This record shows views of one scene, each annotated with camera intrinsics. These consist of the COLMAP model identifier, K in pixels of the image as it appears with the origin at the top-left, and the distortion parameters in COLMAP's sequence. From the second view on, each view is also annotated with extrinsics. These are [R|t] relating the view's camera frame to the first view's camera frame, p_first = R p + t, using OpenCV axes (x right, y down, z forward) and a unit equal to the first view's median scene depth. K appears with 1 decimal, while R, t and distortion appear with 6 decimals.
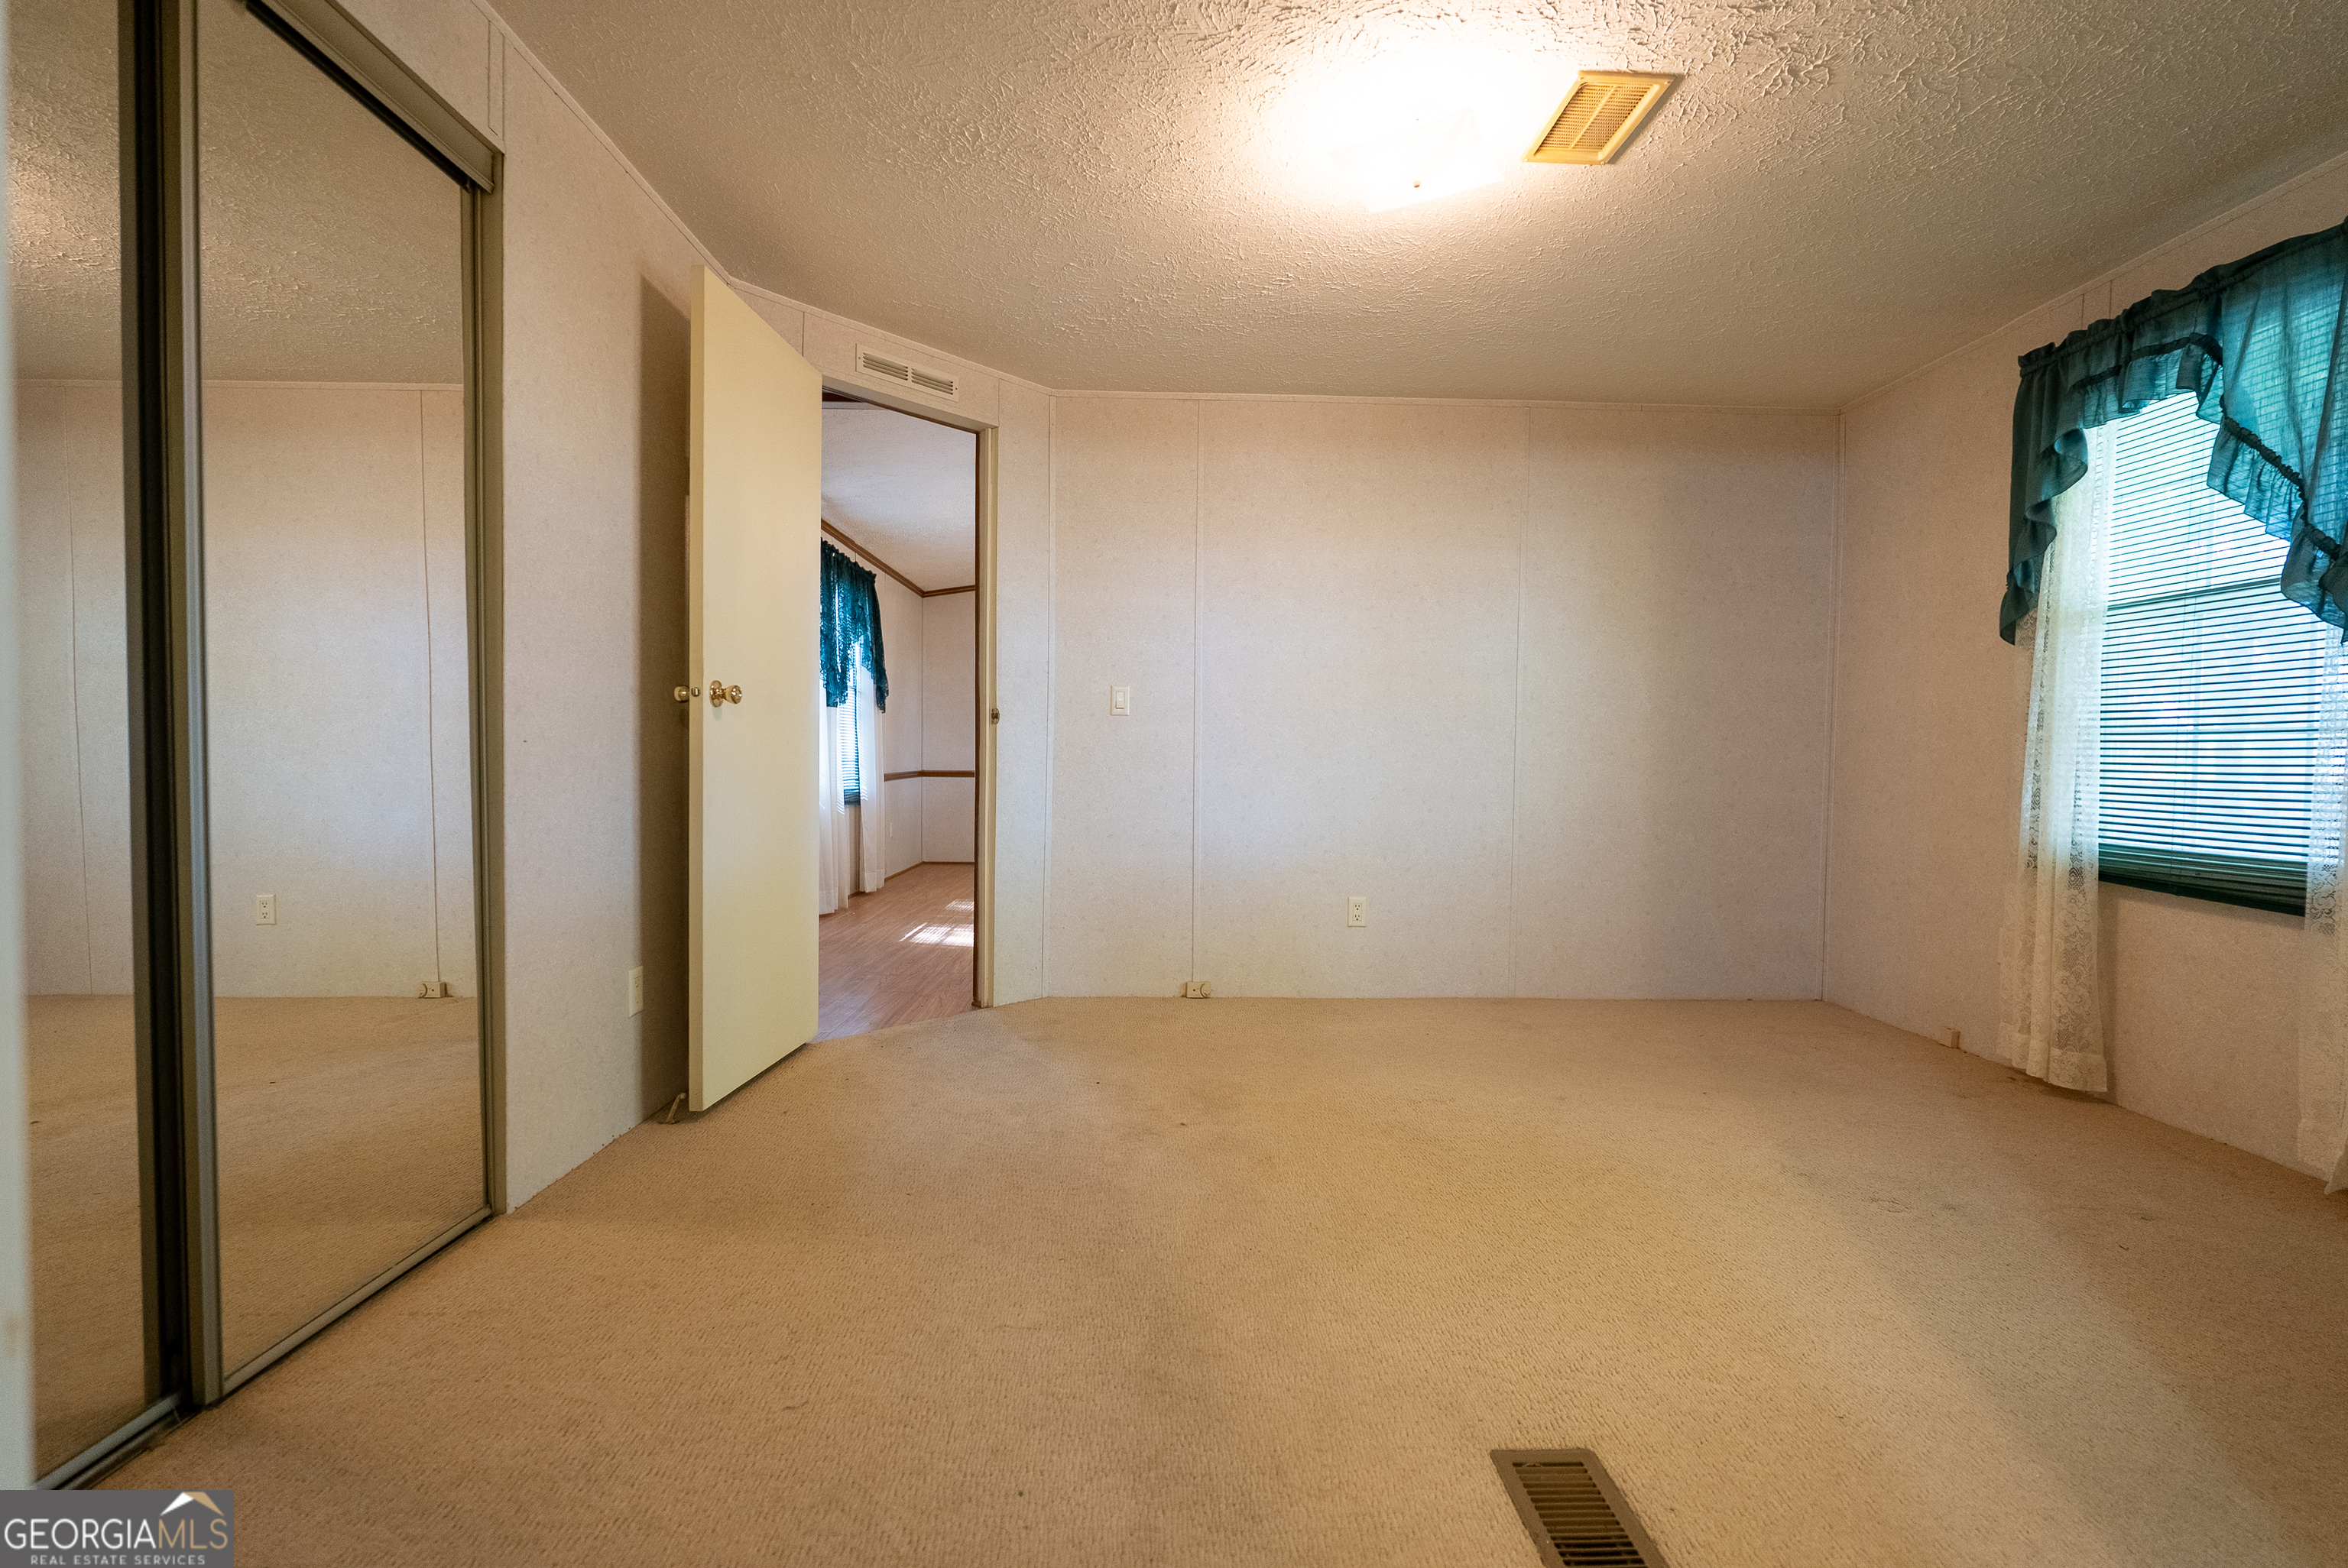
lens RADIAL K [[1043.1, 0, 1174.0], [0, 1043.1, 784.0], [0, 0, 1]] dist [-0.000725, -0.000210]
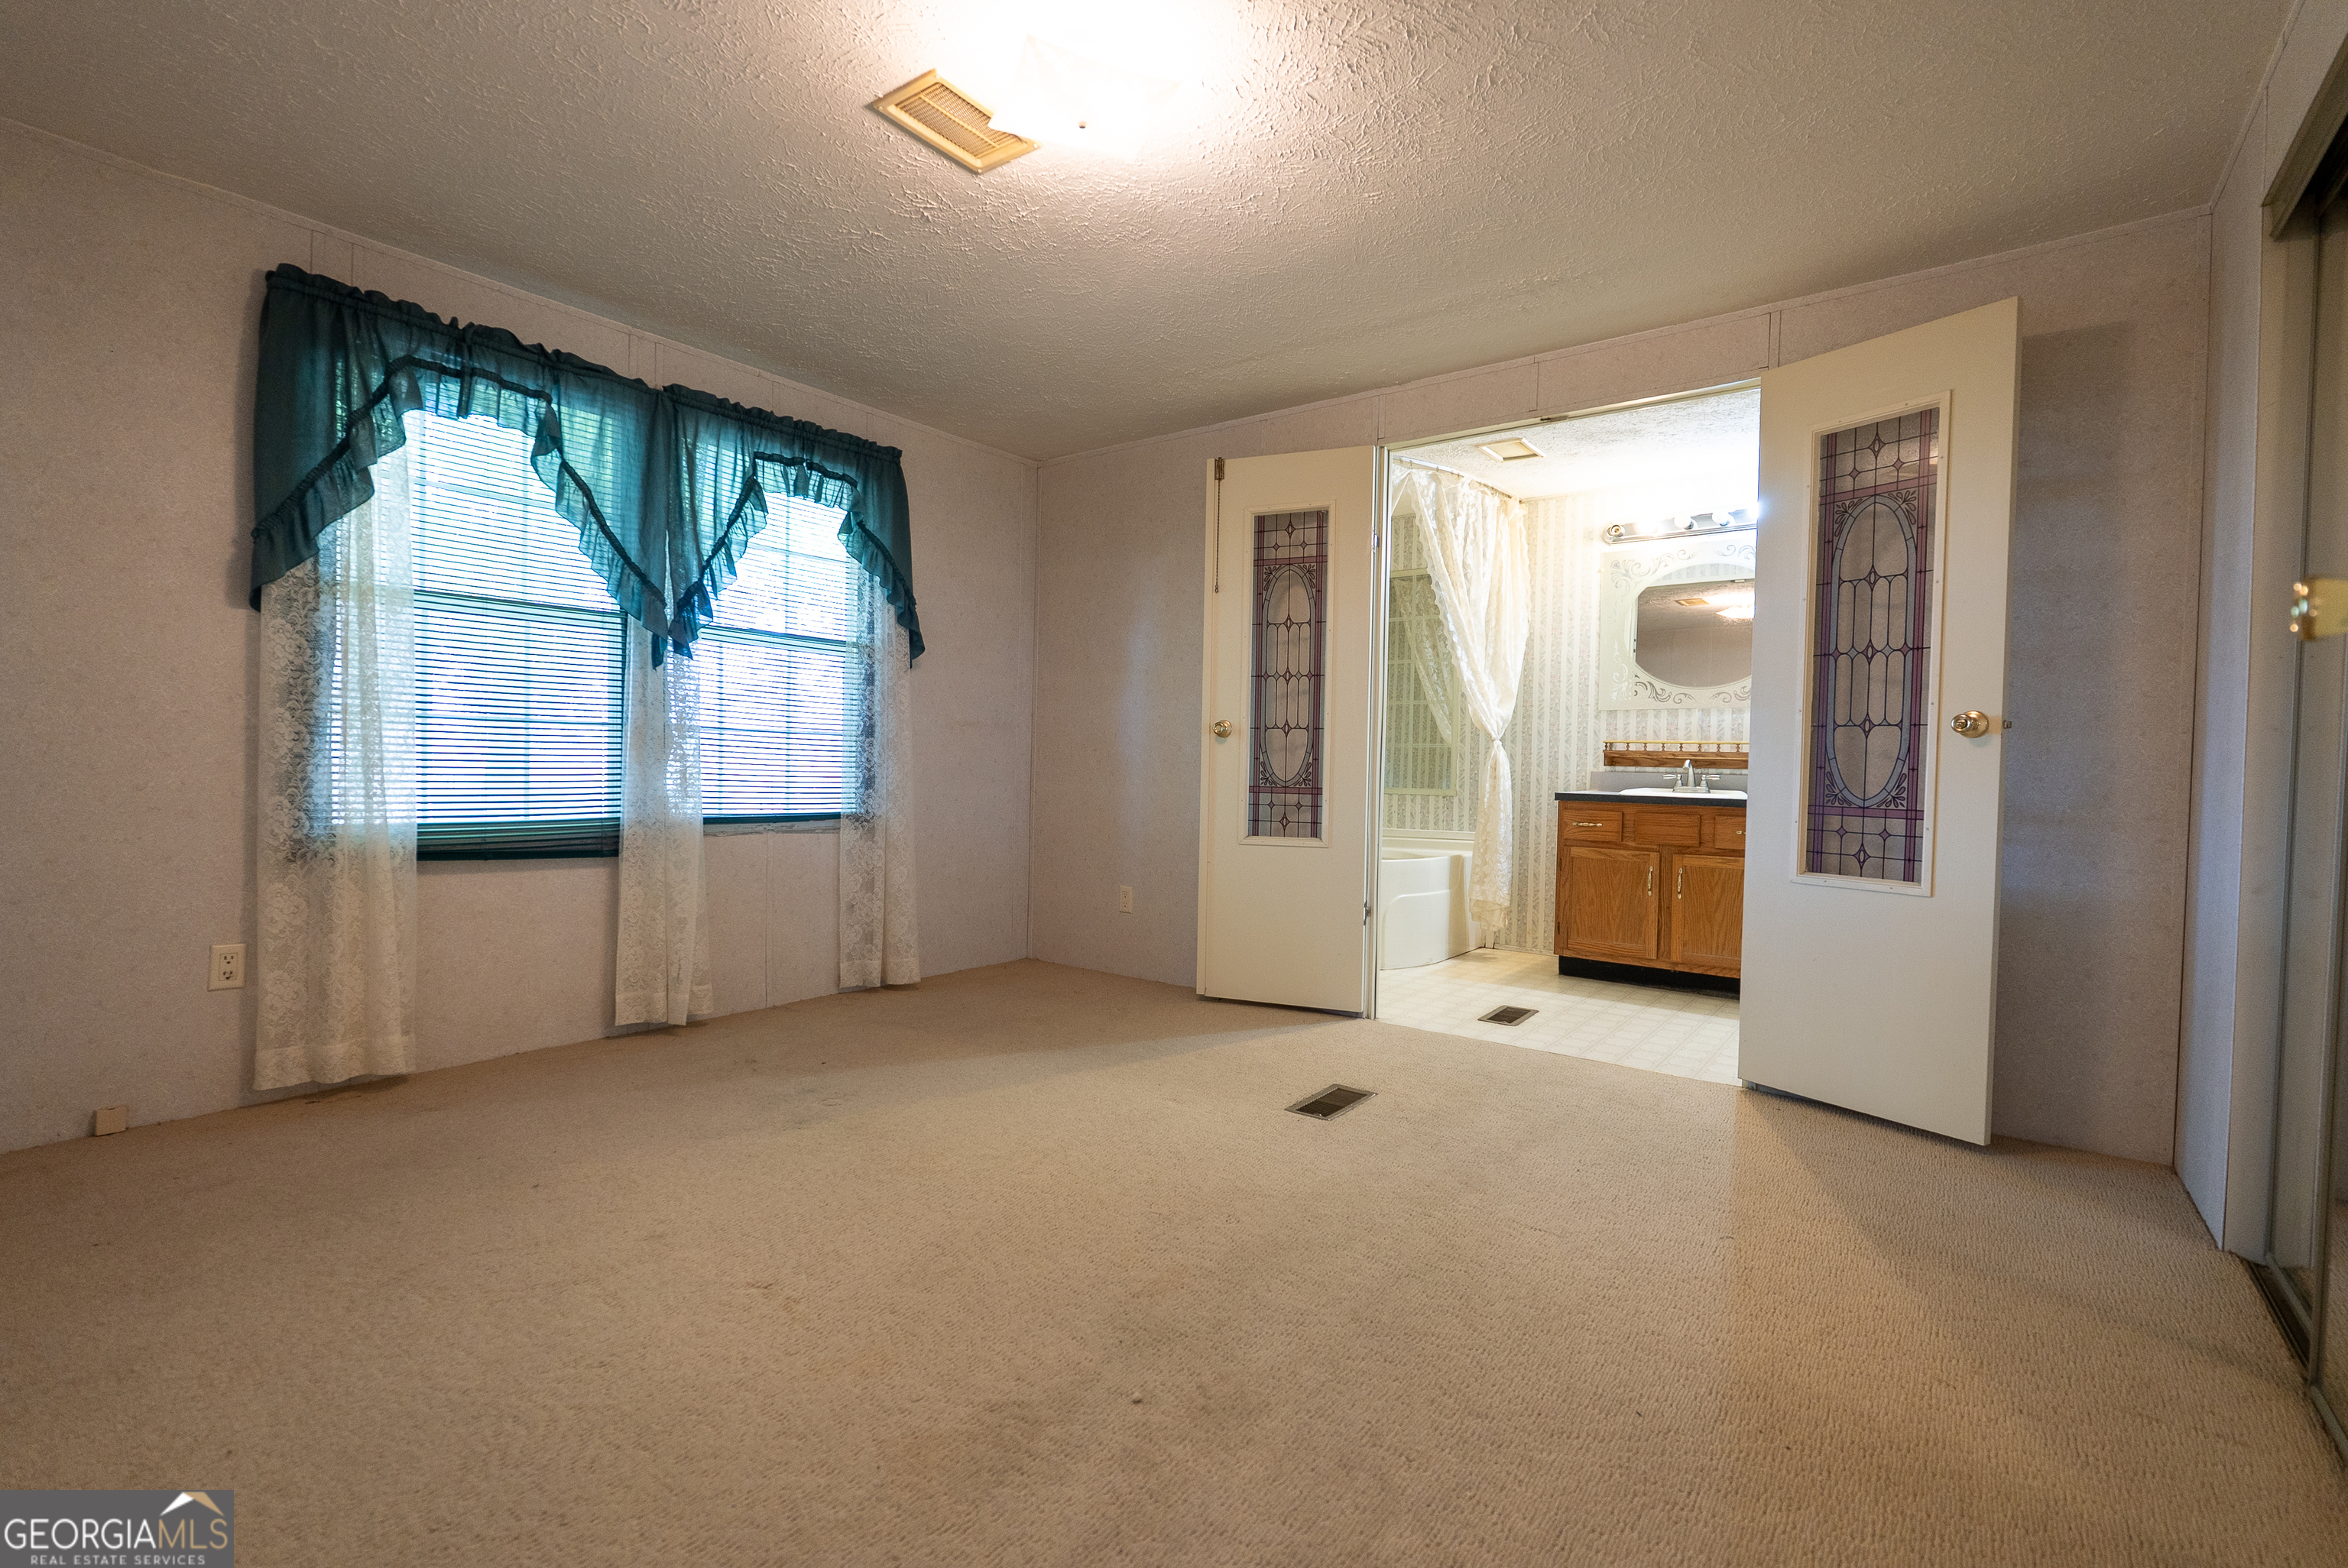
lens RADIAL K [[1043.1, 0, 1174.0], [0, 1043.1, 784.0], [0, 0, 1]] dist [-0.000725, -0.000210]
pose [[-0.778622, -0.043327, 0.625996, -0.351095], [-0.013858, 0.998557, 0.051877, -0.048506], [-0.627341, 0.031718, -0.778099, 1.409396]]
